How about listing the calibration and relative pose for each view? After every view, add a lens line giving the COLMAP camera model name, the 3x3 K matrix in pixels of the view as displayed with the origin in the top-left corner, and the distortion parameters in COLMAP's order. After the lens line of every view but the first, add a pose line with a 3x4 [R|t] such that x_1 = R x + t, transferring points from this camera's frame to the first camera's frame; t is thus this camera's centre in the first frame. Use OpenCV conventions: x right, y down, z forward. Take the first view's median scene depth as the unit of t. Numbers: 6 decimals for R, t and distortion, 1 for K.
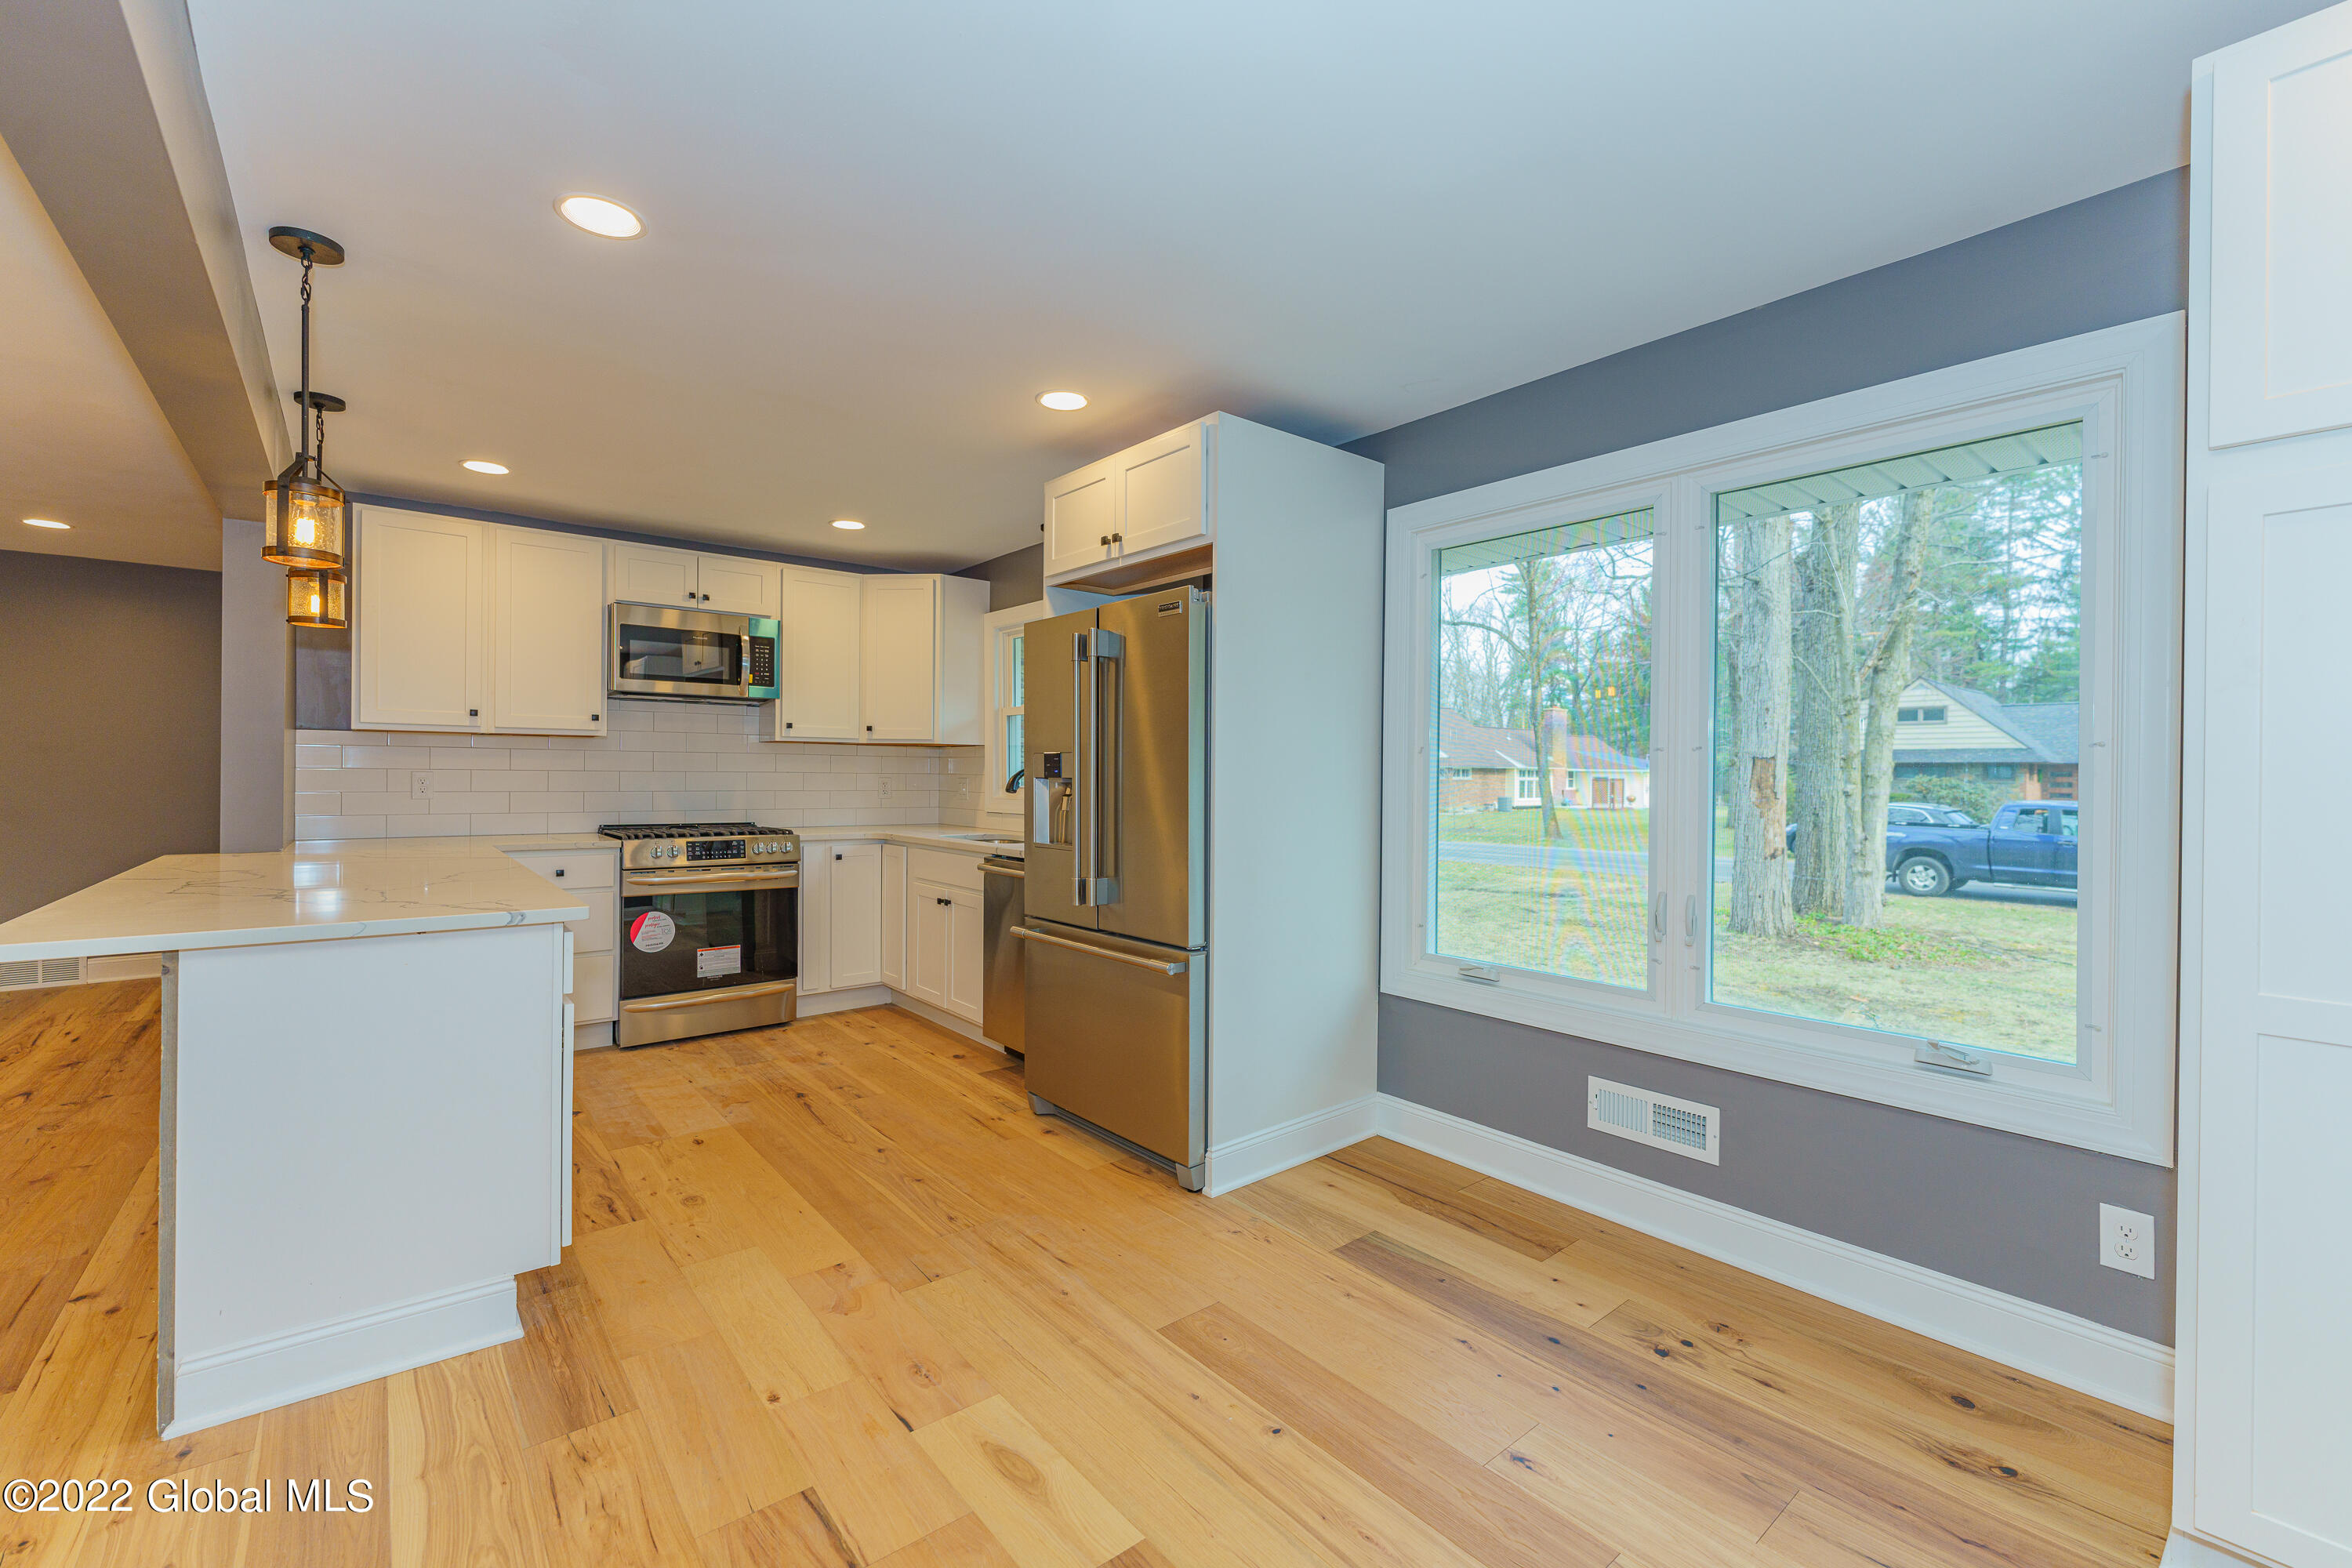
lens RADIAL K [[982.7, 0, 1173.2], [0, 982.7, 777.5], [0, 0, 1]] dist [-0.003876, 0.000470]
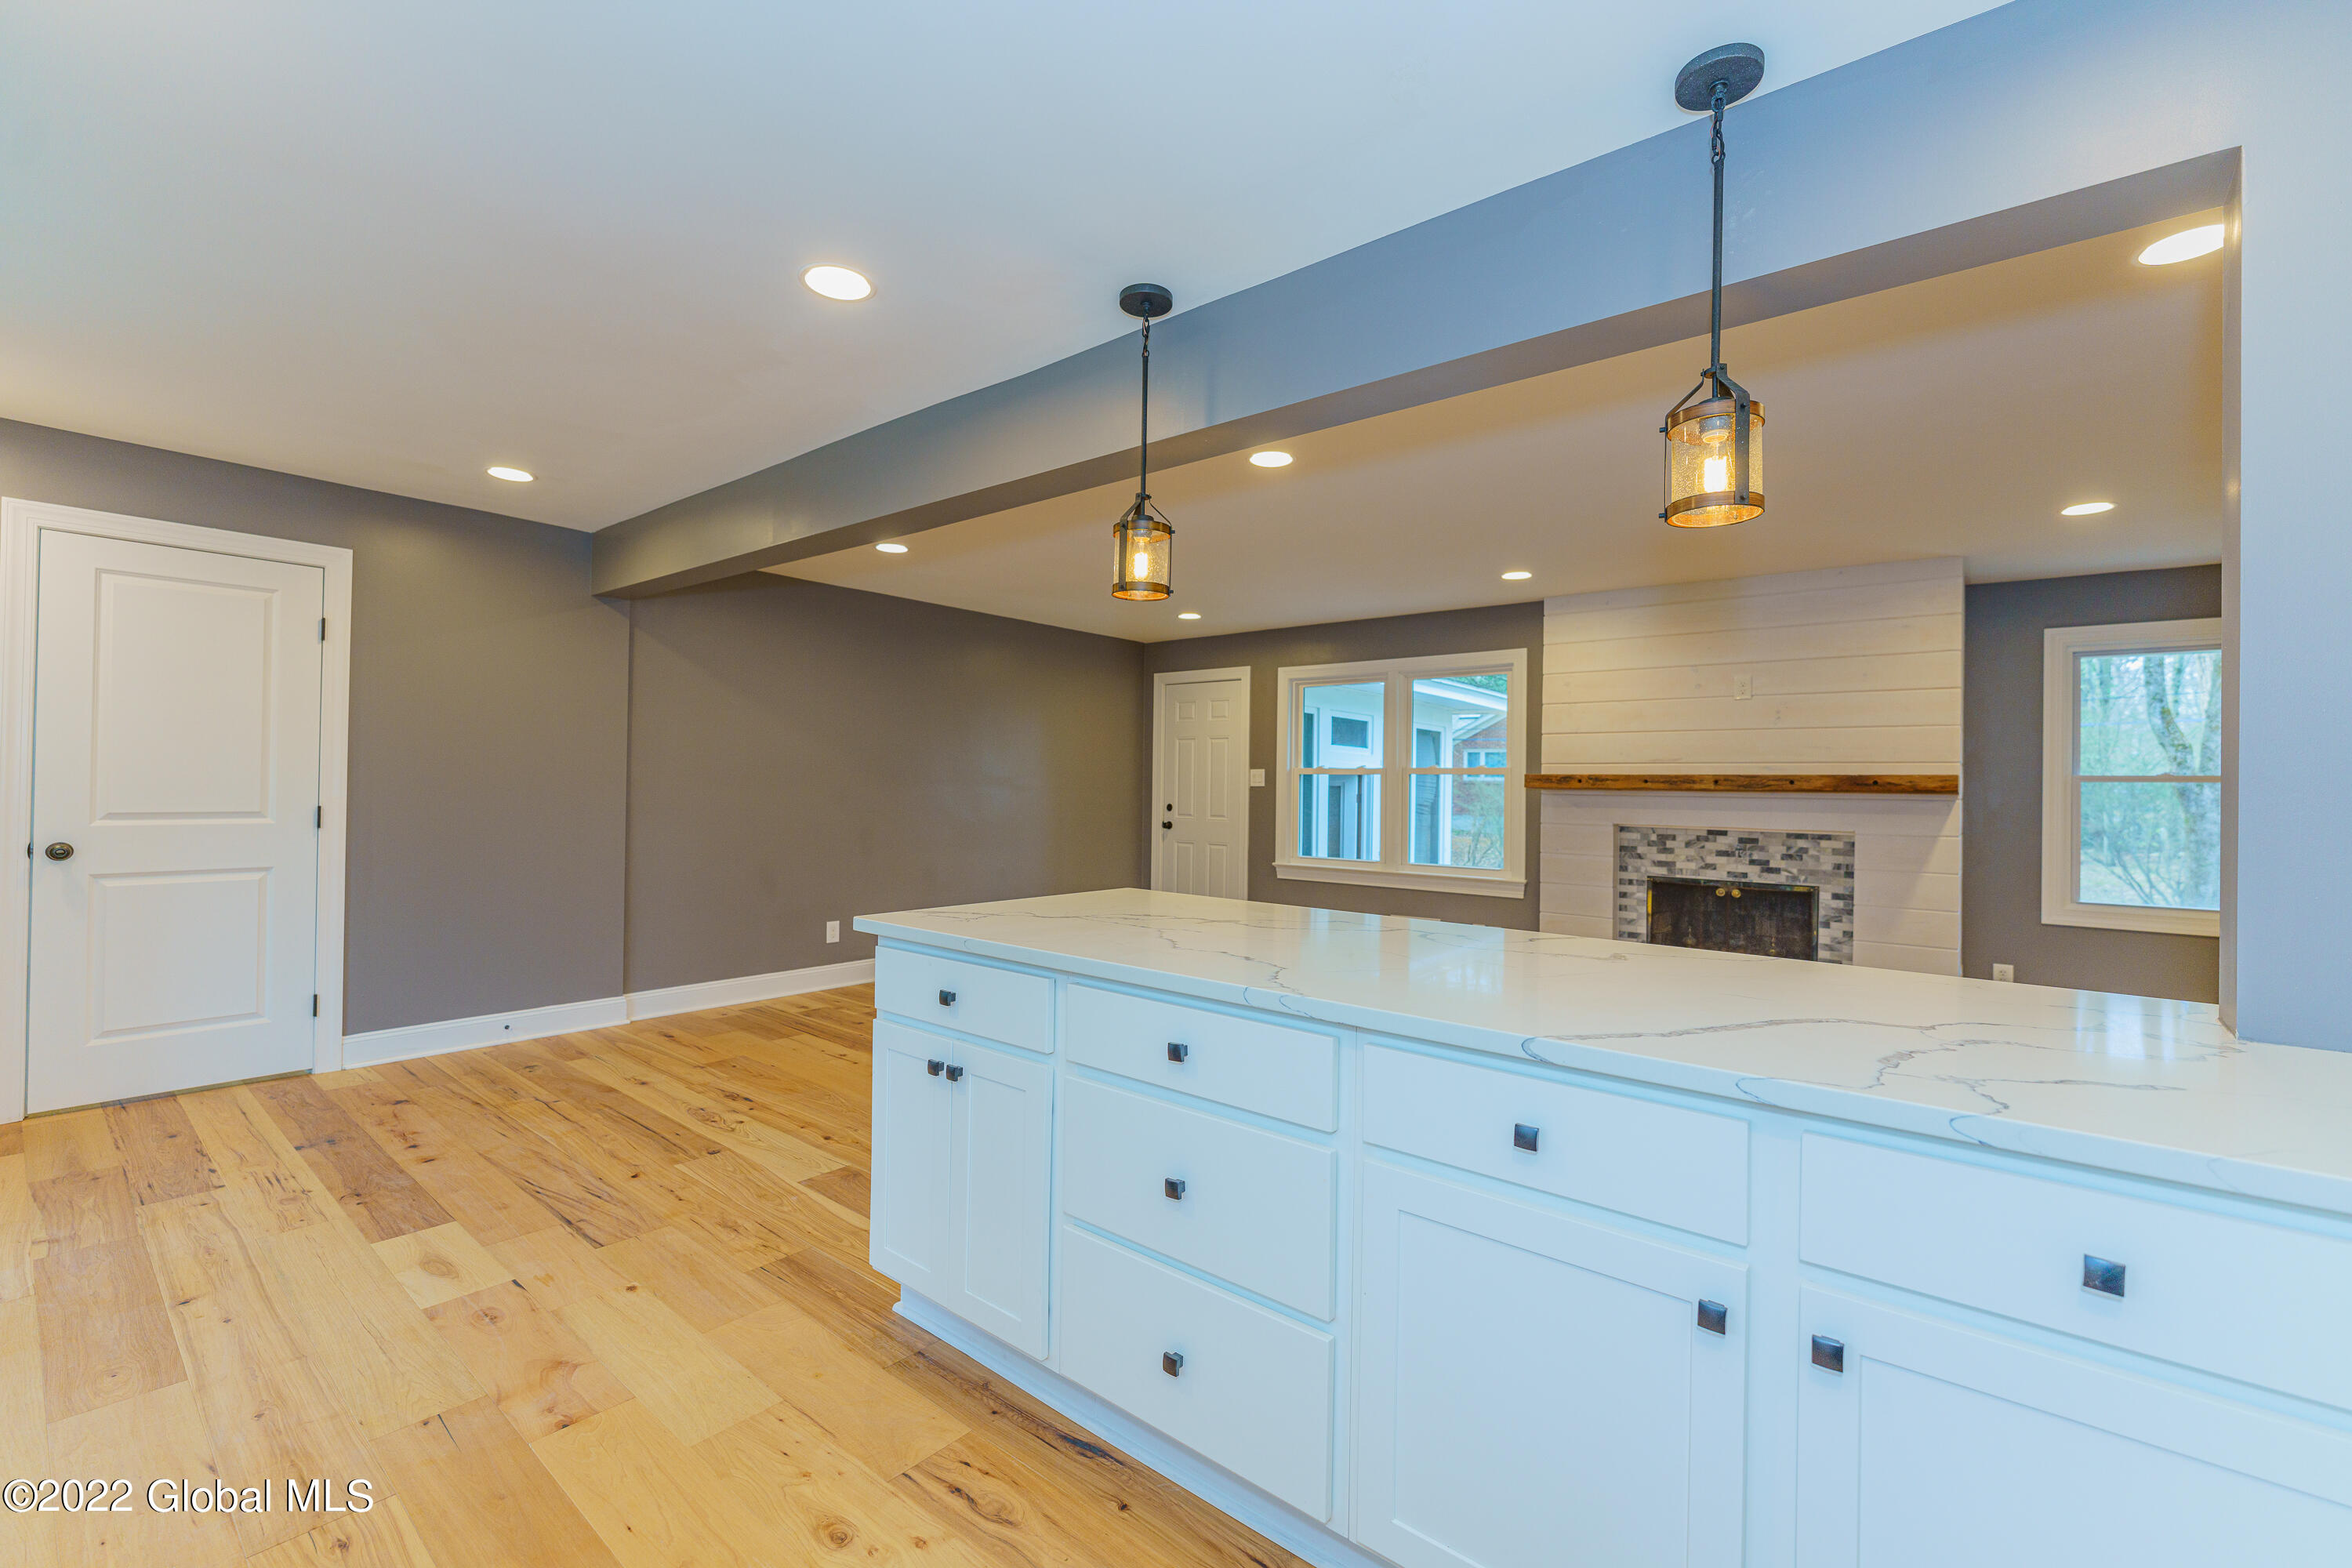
lens RADIAL K [[982.7, 0, 1173.2], [0, 982.7, 777.5], [0, 0, 1]] dist [-0.003876, 0.000470]
pose [[-0.980781, -0.027709, -0.193134, -0.350878], [-0.026558, 0.999611, -0.008548, -0.006026], [0.193296, -0.003255, -0.981135, 1.003494]]
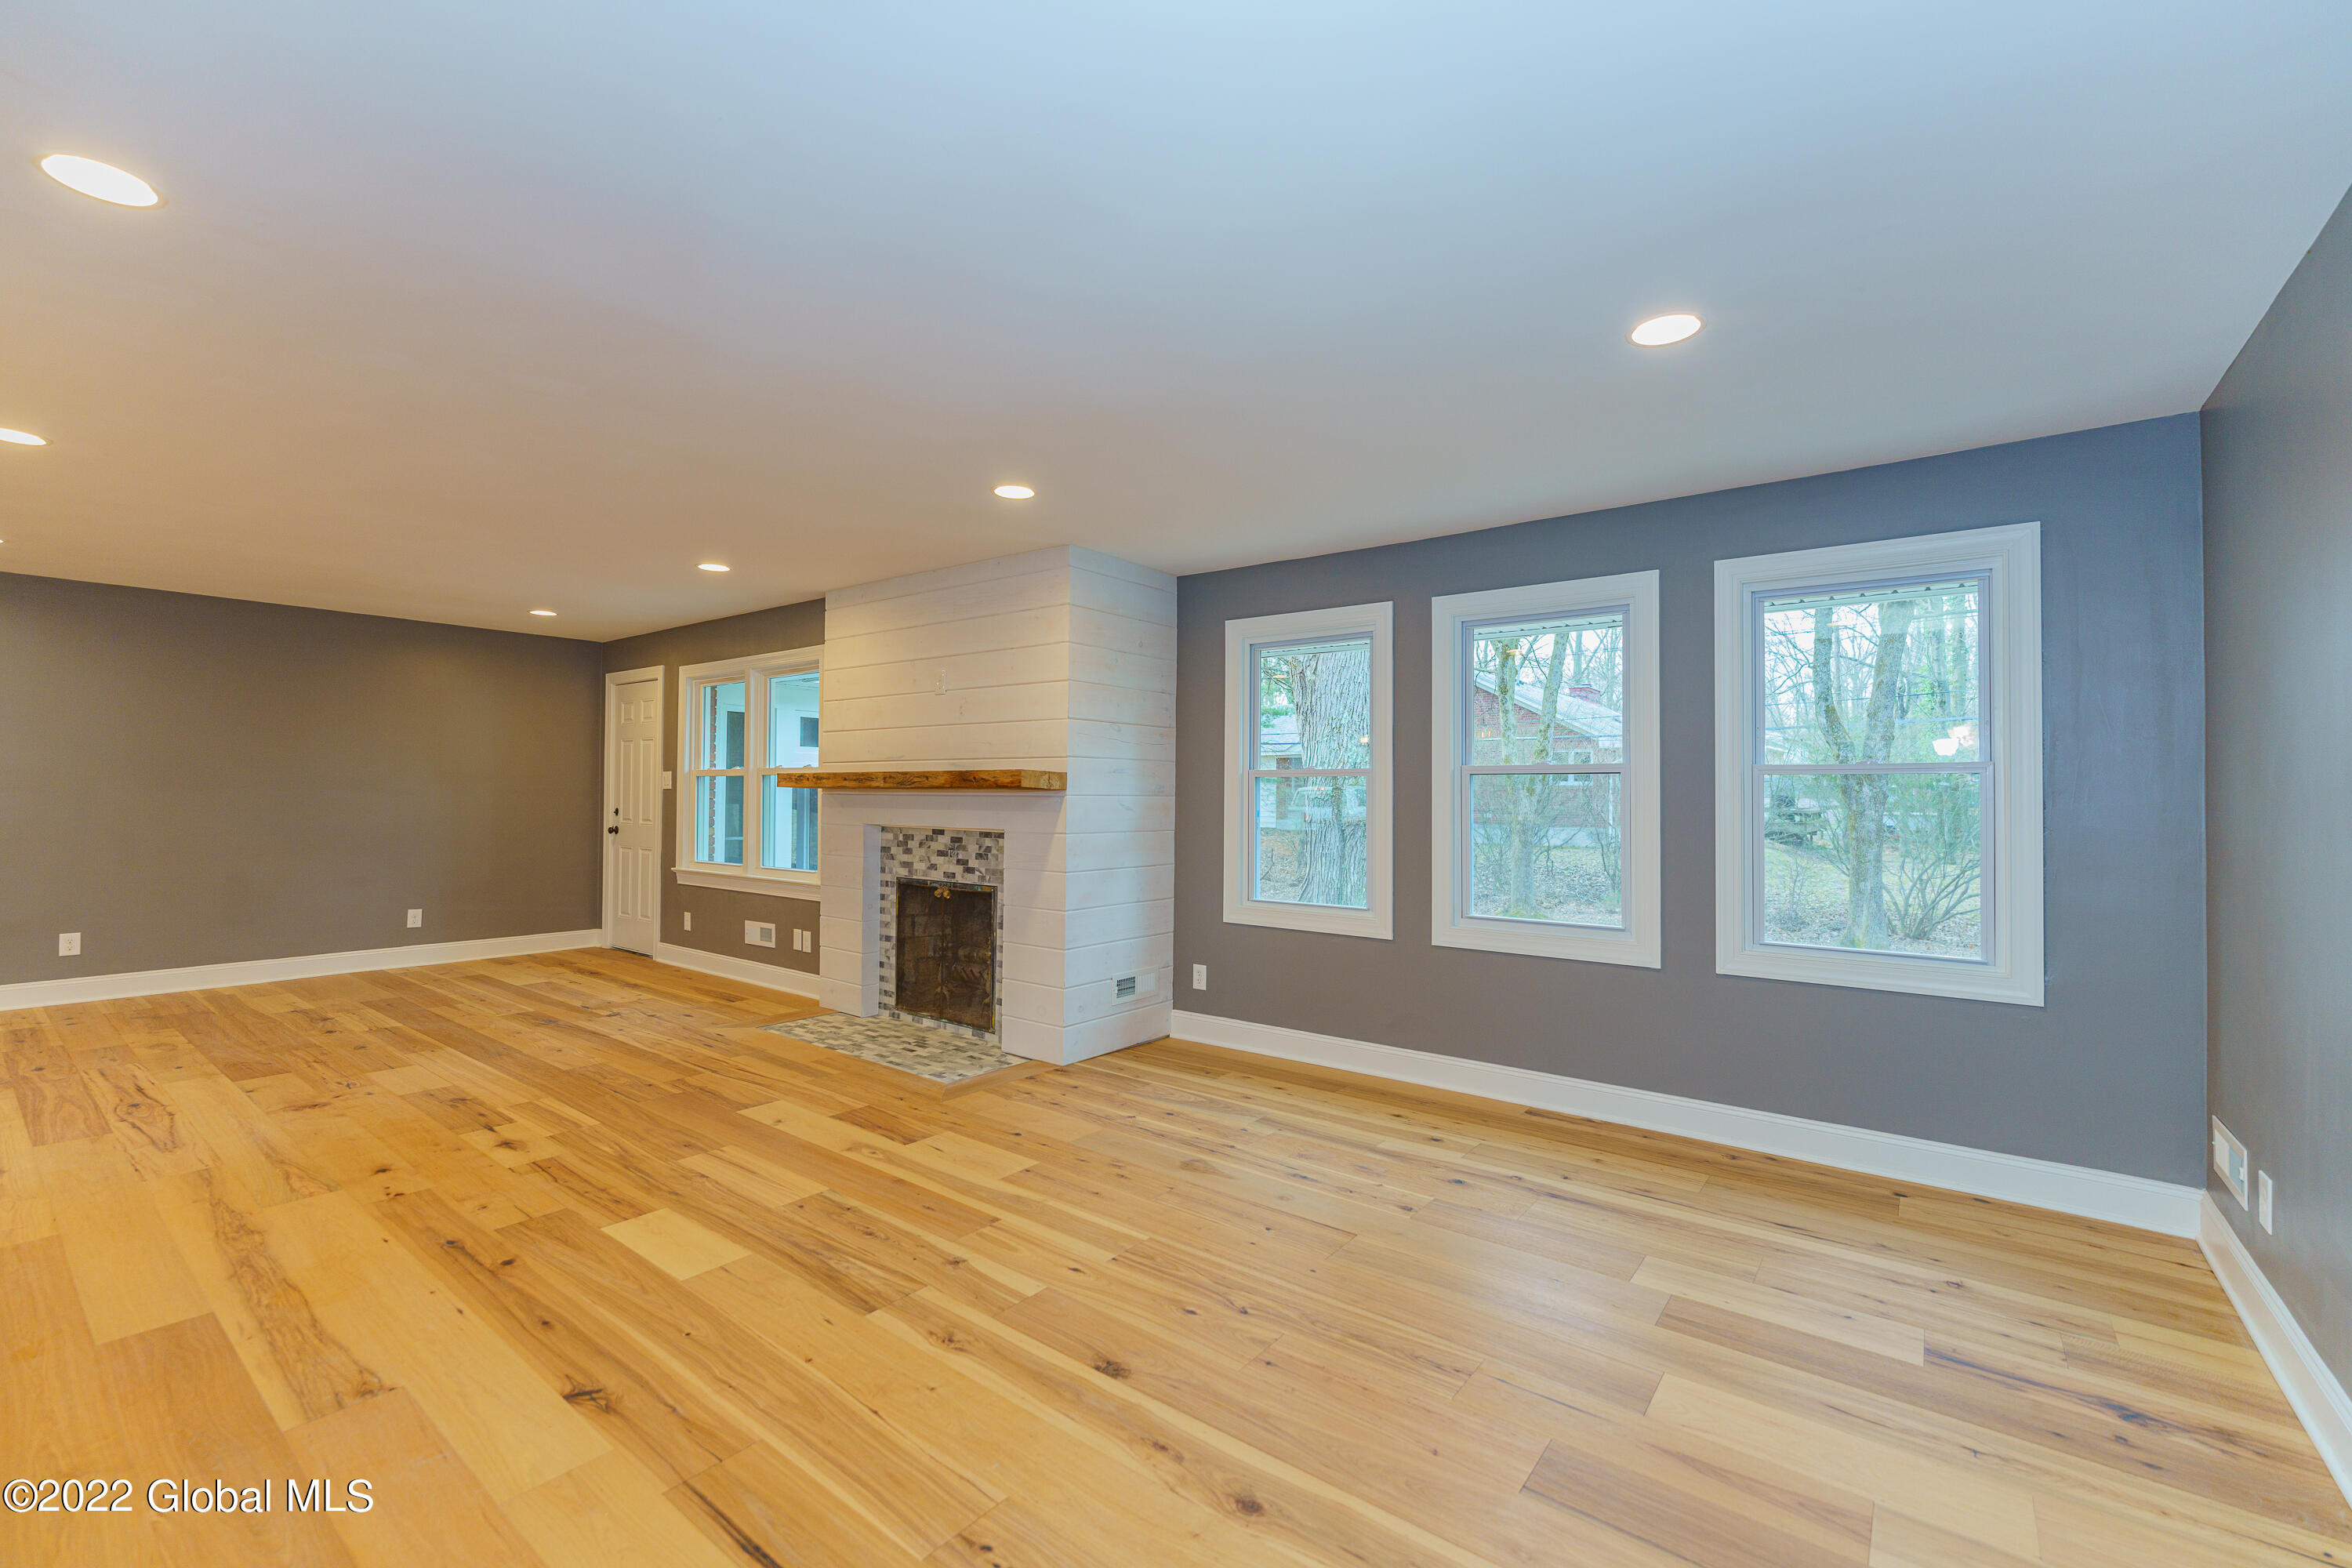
lens RADIAL K [[982.7, 0, 1173.2], [0, 982.7, 777.5], [0, 0, 1]] dist [-0.003876, 0.000470]
pose [[-0.974770, -0.022526, -0.222073, -1.242598], [-0.019409, 0.999680, -0.016207, -0.017584], [0.222367, -0.011488, -0.974895, 1.153264]]
